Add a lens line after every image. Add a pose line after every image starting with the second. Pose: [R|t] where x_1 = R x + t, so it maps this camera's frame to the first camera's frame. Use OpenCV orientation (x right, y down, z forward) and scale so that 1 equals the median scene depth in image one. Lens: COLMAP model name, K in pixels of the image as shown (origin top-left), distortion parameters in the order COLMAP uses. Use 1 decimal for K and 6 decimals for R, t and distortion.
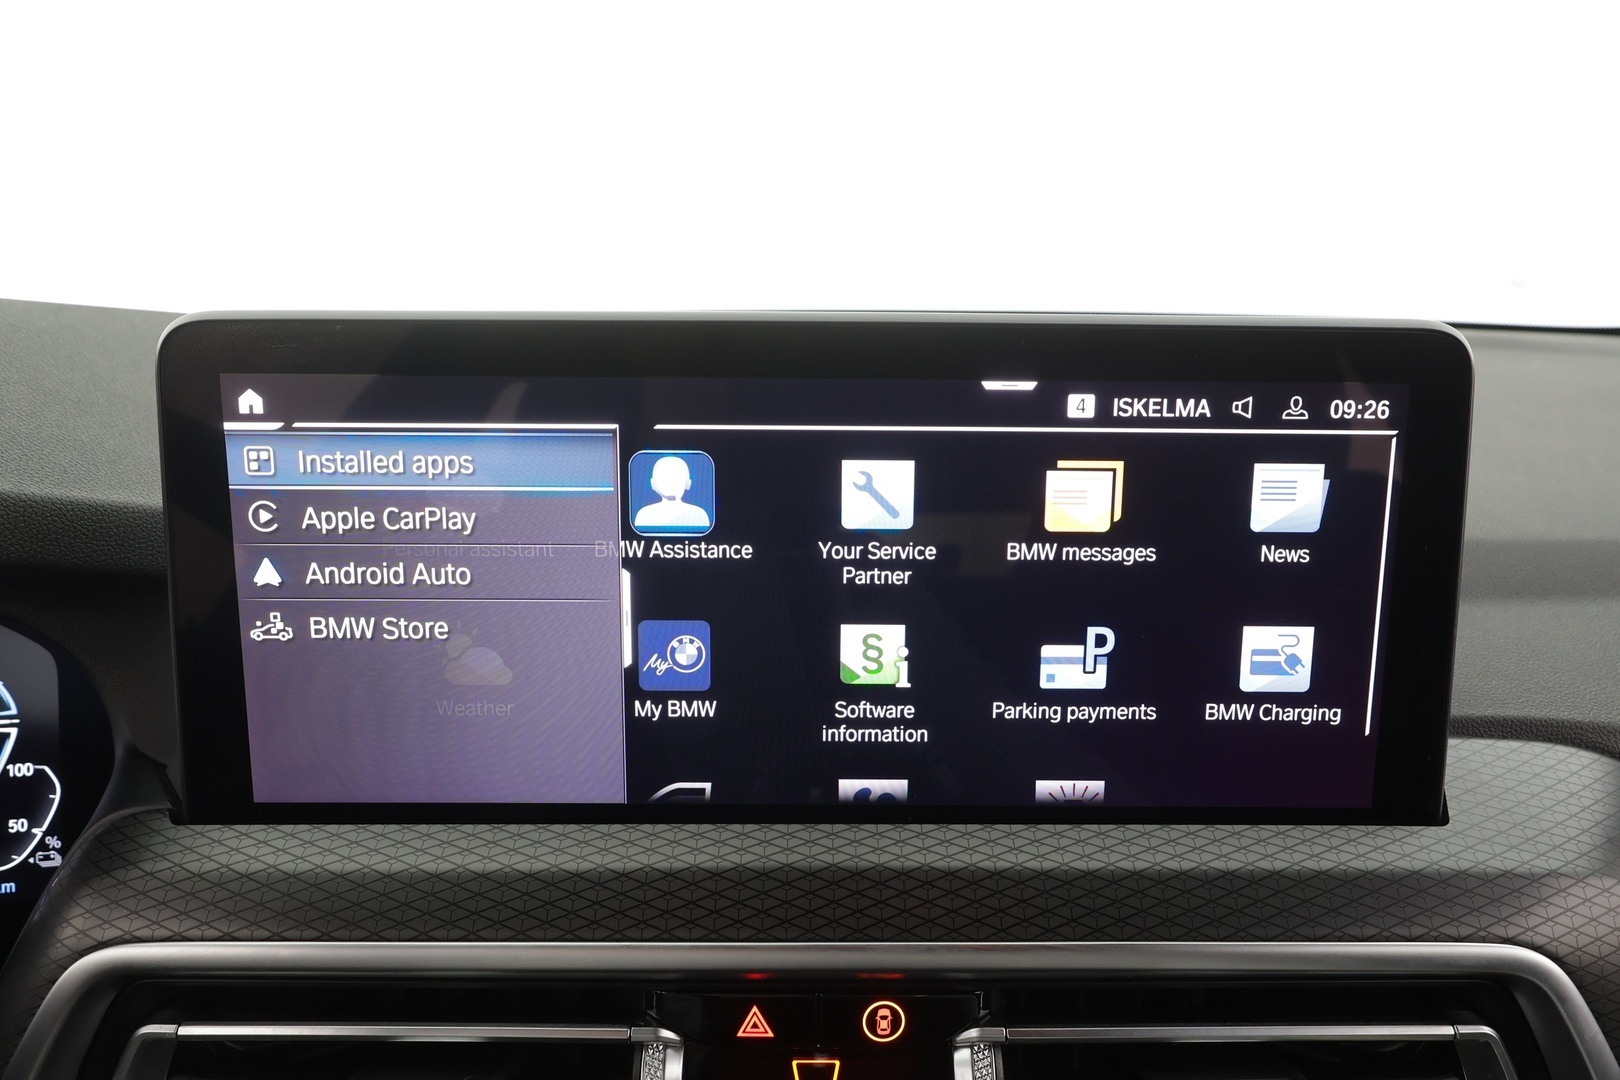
lens RADIAL K [[841.8, 0, 811.5], [0, 841.8, 551.5], [0, 0, 1]] dist [0.000897, 0.000116]
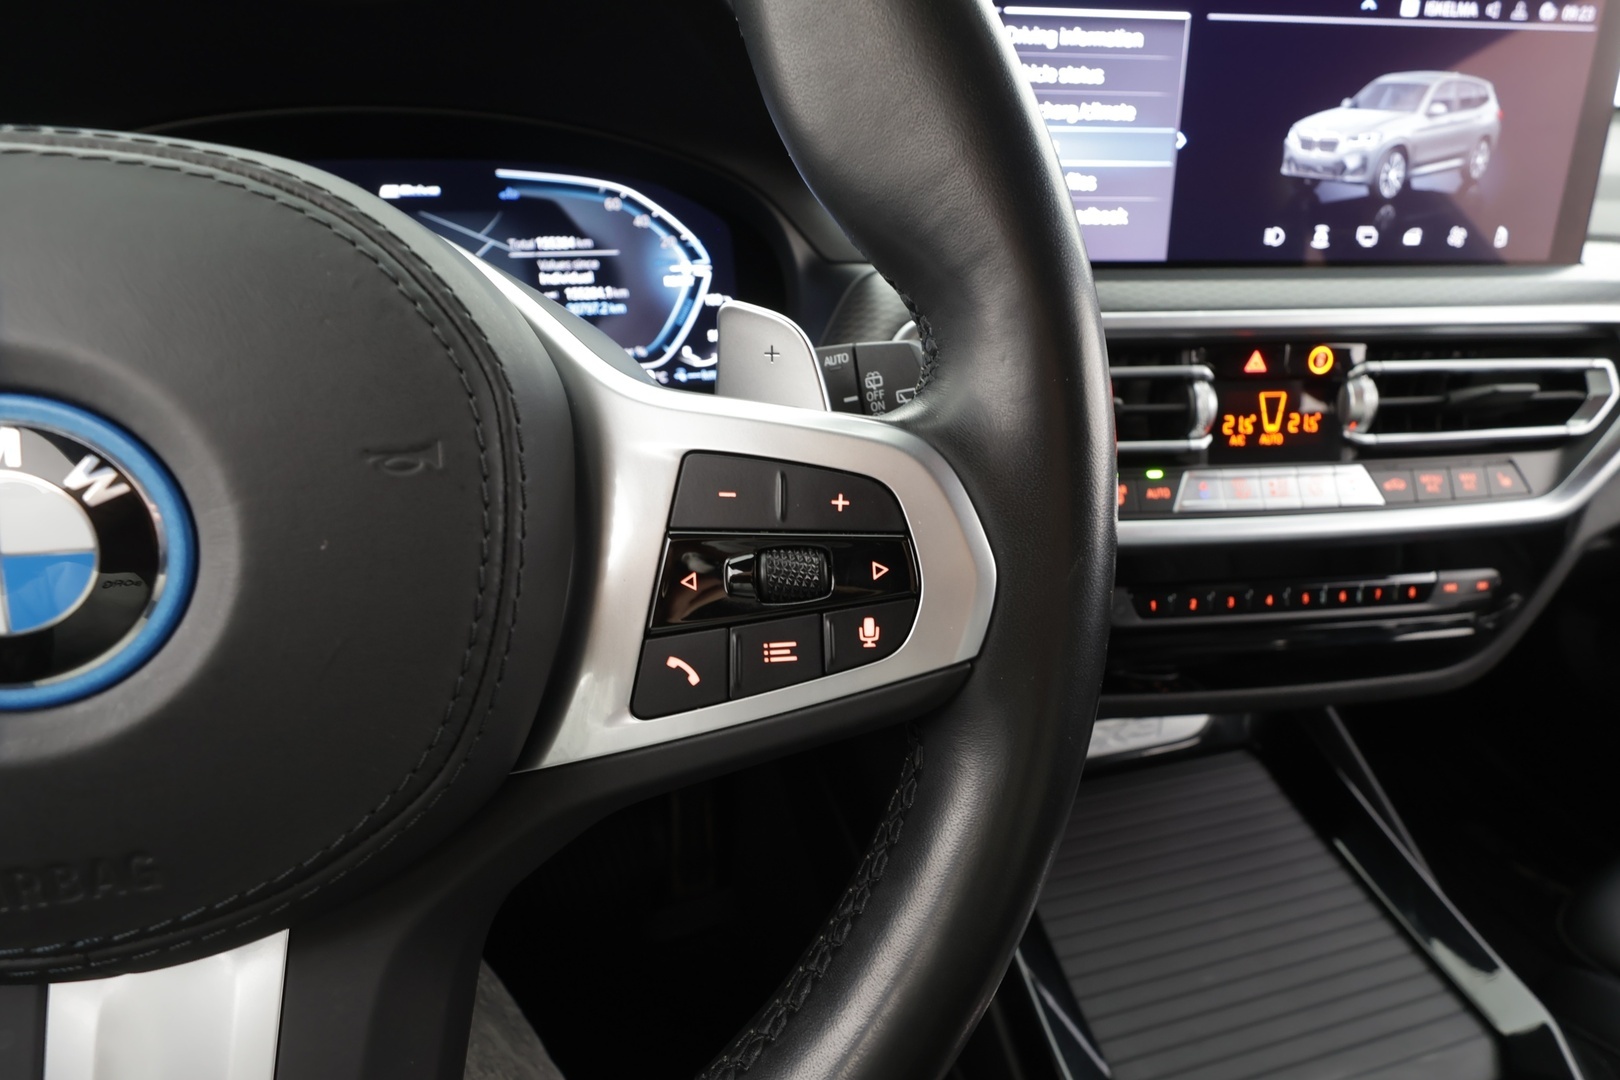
lens RADIAL K [[739.4, 0, 813.8], [0, 739.4, 534.5], [0, 0, 1]] dist [-0.001728, -0.000968]
pose [[0.995163, -0.045998, 0.086803, -1.103506], [0.033781, 0.989952, 0.137306, 0.628568], [-0.092247, -0.133710, 0.986718, -0.519612]]
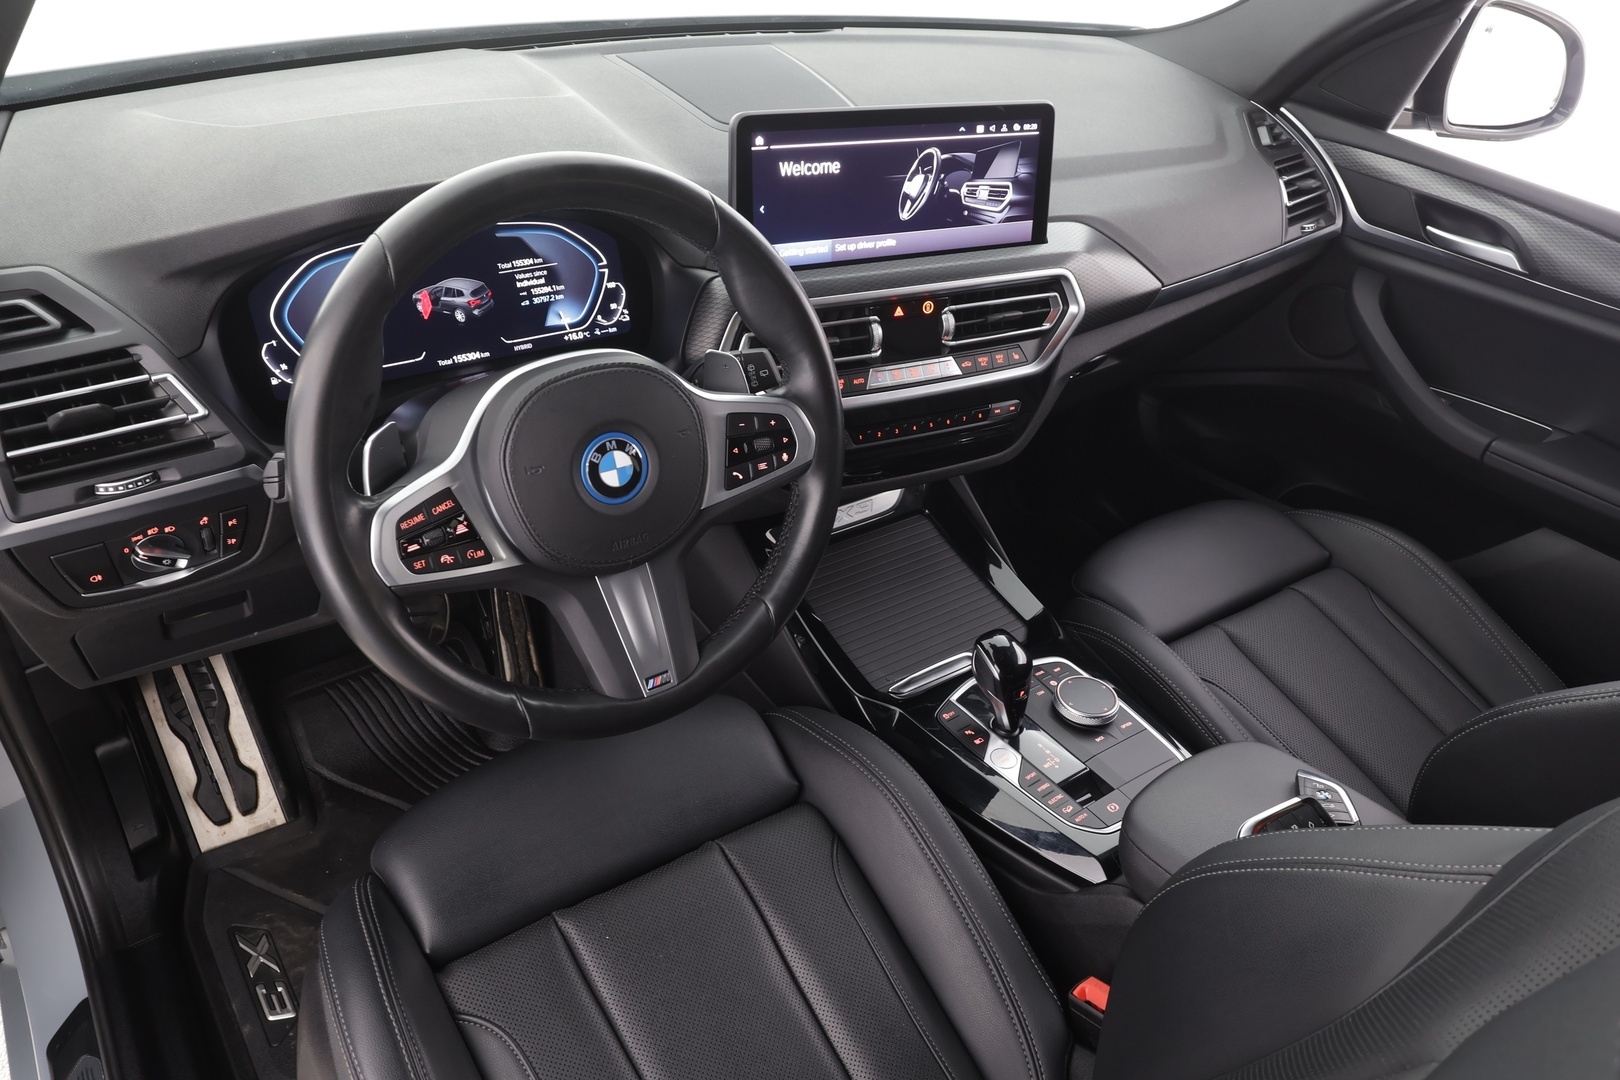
lens RADIAL K [[1125.1, 0, 810.0], [0, 1125.1, 540.0], [0, 0, 1]] dist [0.005669, 0.000522]
pose [[0.887940, -0.199308, 0.414535, -2.473733], [0.060141, 0.943813, 0.324962, -0.114898], [-0.456011, -0.263616, 0.850036, -3.058479]]
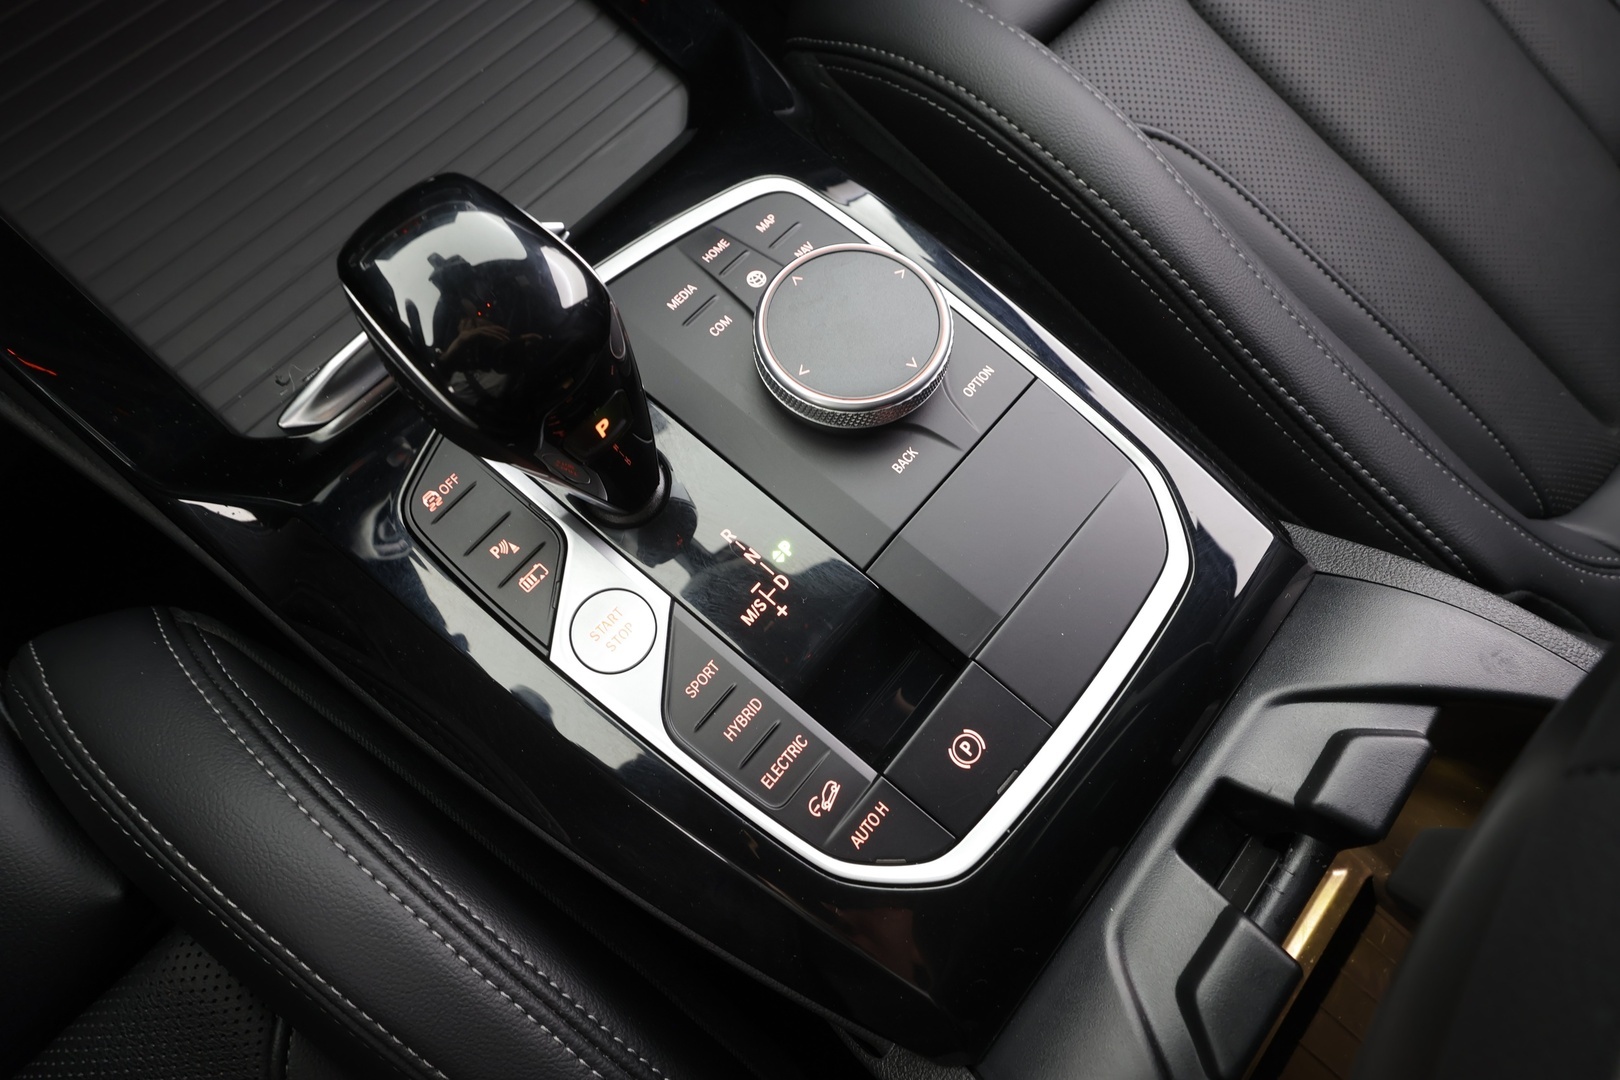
lens RADIAL K [[739.4, 0, 813.8], [0, 739.4, 534.5], [0, 0, 1]] dist [-0.001728, -0.000968]
pose [[0.760181, -0.613540, 0.213758, -0.061349], [0.180763, 0.515738, 0.837460, 1.405130], [-0.624058, -0.597982, 0.502960, -0.404829]]
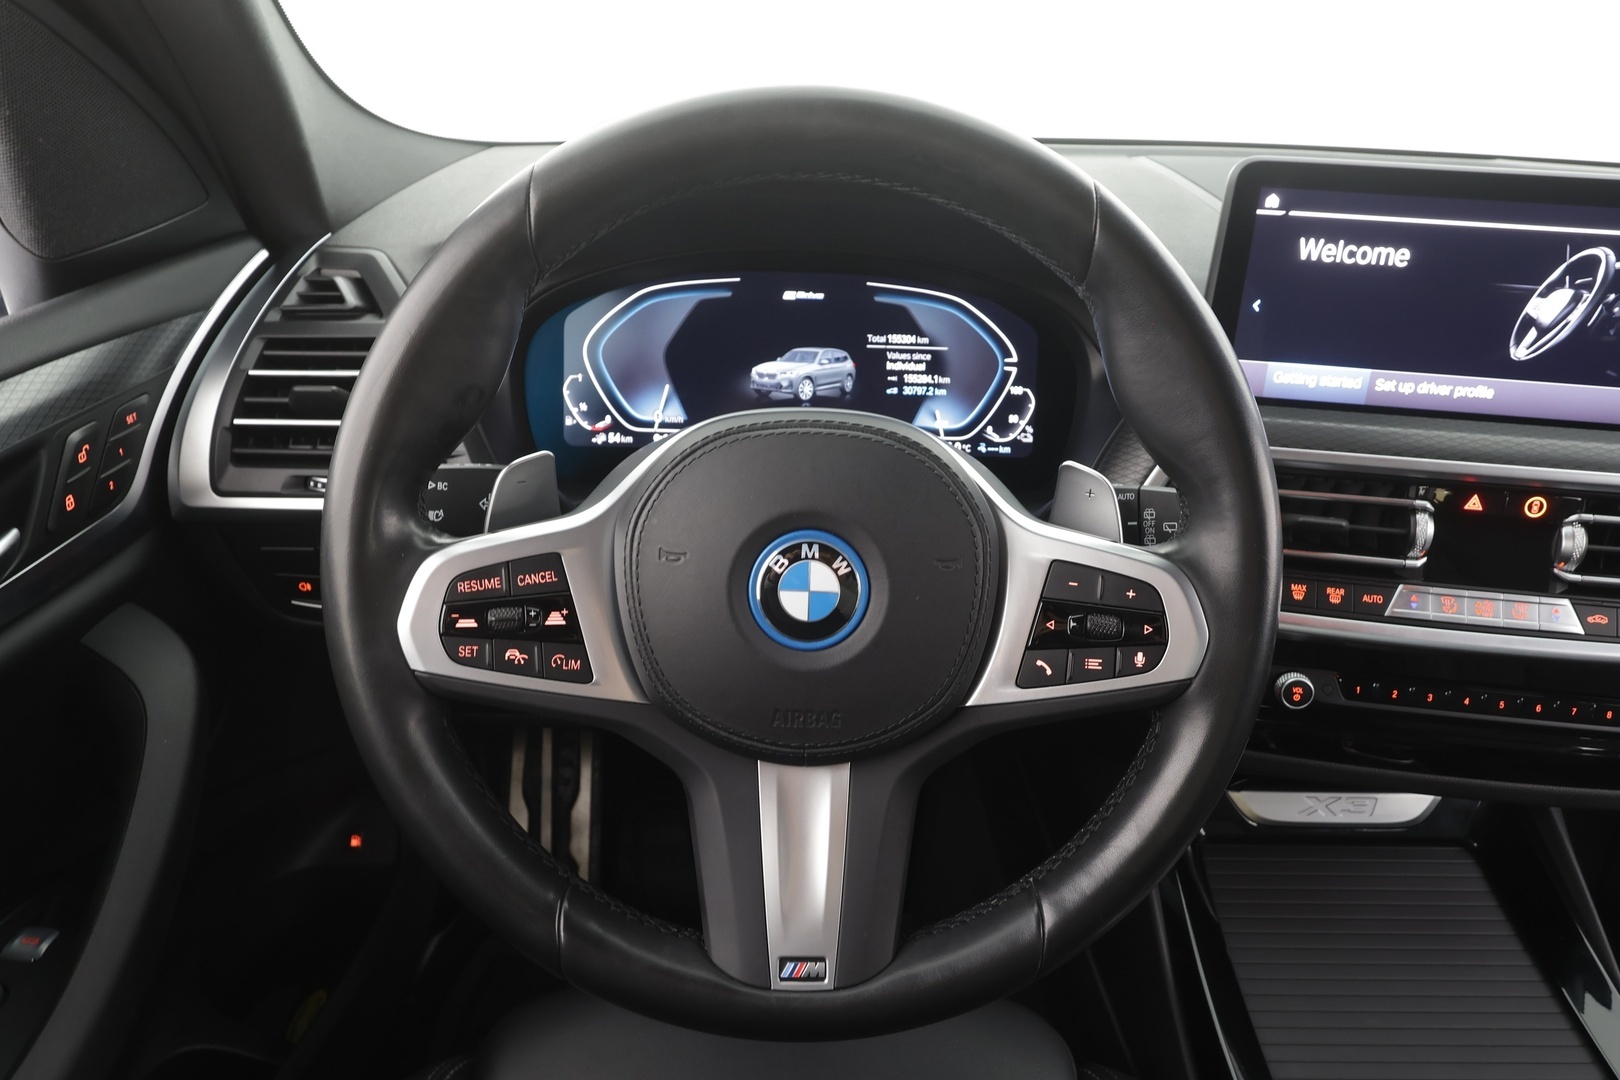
lens RADIAL K [[1009.9, 0, 809.2], [0, 1009.9, 544.5], [0, 0, 1]] dist [-0.008363, 0.004766]
pose [[0.991555, 0.086233, -0.096862, -1.426971], [-0.071742, 0.986940, 0.144229, 0.381694], [0.108034, -0.136061, 0.984792, -1.687519]]
